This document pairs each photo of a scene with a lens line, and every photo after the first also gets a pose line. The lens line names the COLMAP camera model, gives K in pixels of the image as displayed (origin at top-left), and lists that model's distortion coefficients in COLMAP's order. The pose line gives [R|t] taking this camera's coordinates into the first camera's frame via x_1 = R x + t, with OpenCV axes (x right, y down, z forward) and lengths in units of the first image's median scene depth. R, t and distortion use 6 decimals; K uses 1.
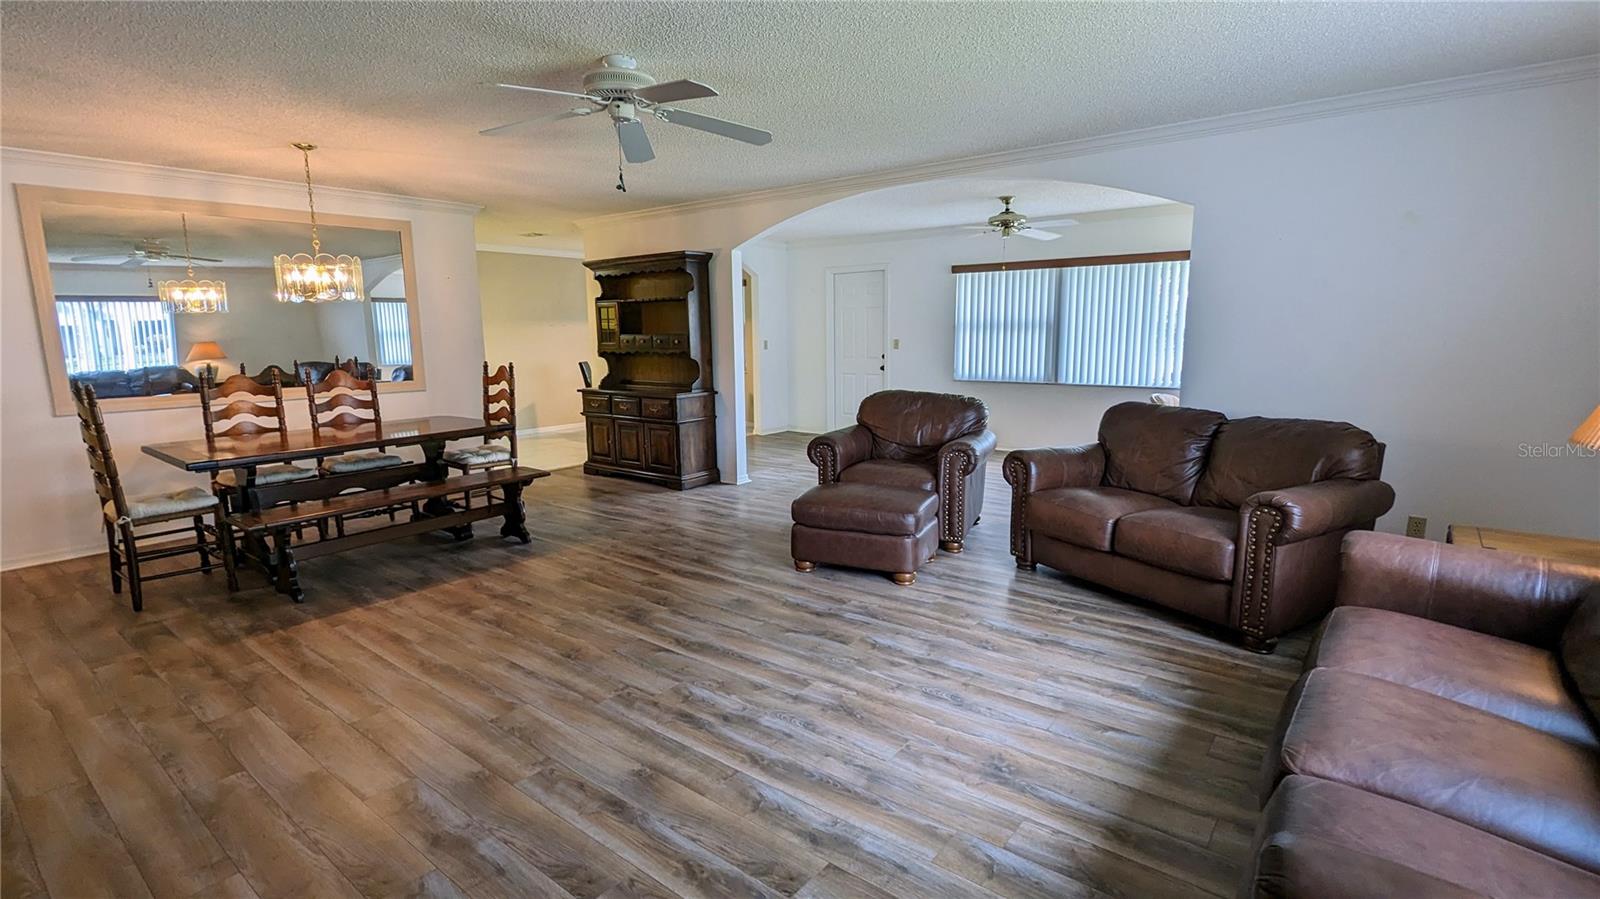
lens RADIAL K [[751.5, 0, 799.8], [0, 751.5, 454.7], [0, 0, 1]] dist [0.002527, 0.000542]
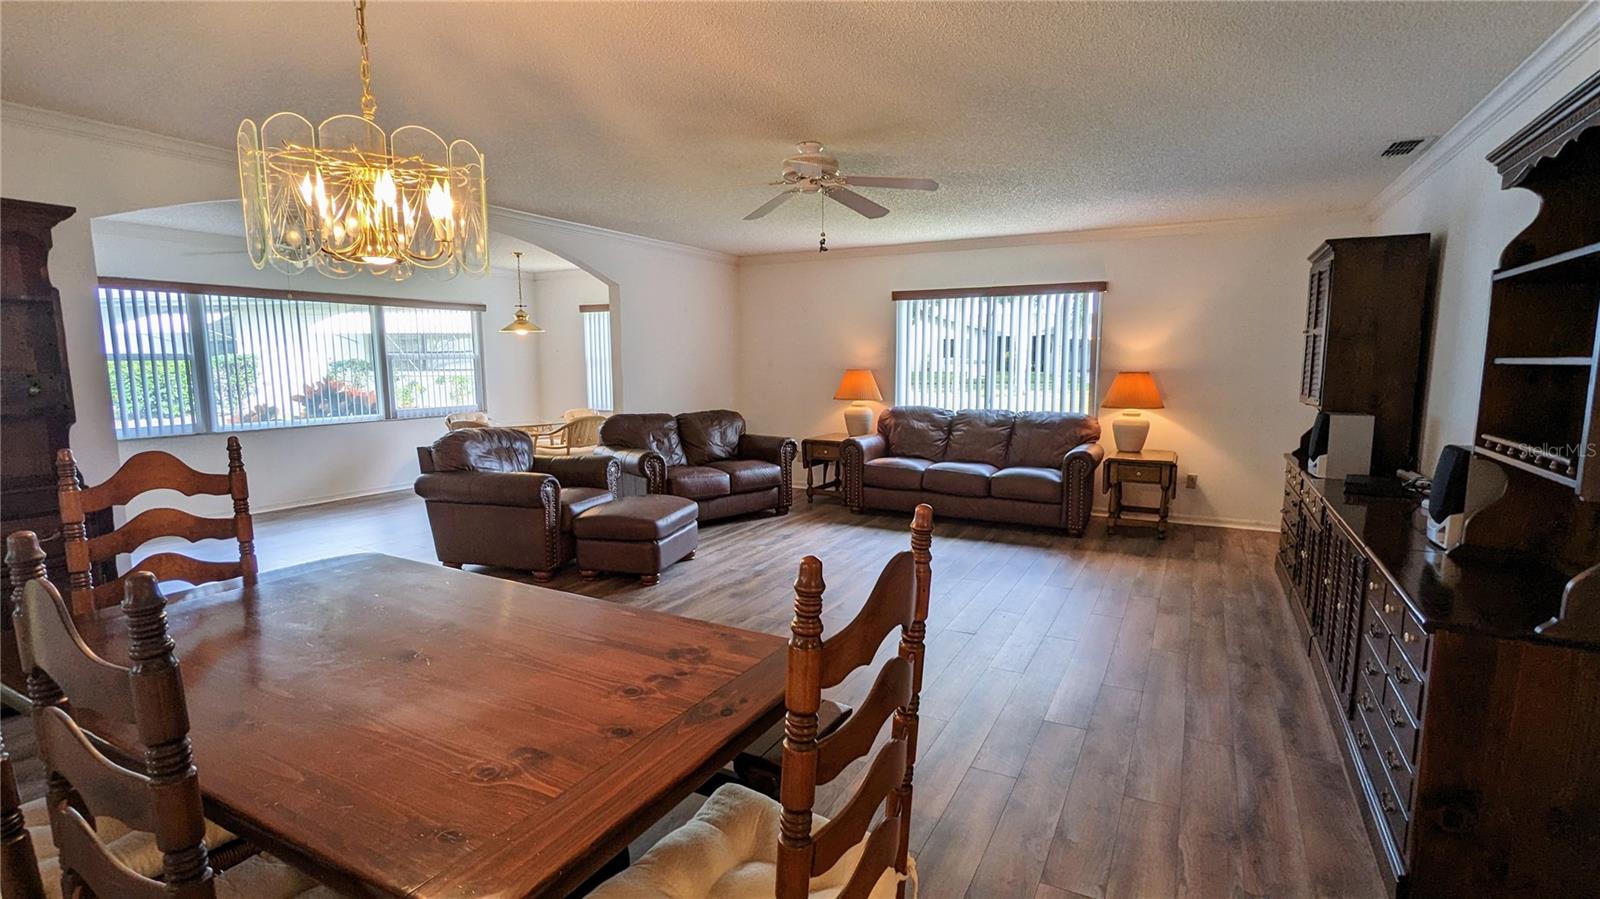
lens RADIAL K [[751.5, 0, 793.8], [0, 751.5, 454.7], [0, 0, 1]] dist [0.002527, 0.000542]
pose [[-0.175350, -0.111107, 0.978217, -1.407235], [0.169709, 0.975326, 0.141200, -0.191732], [-0.969769, 0.190771, -0.152167, 1.225227]]
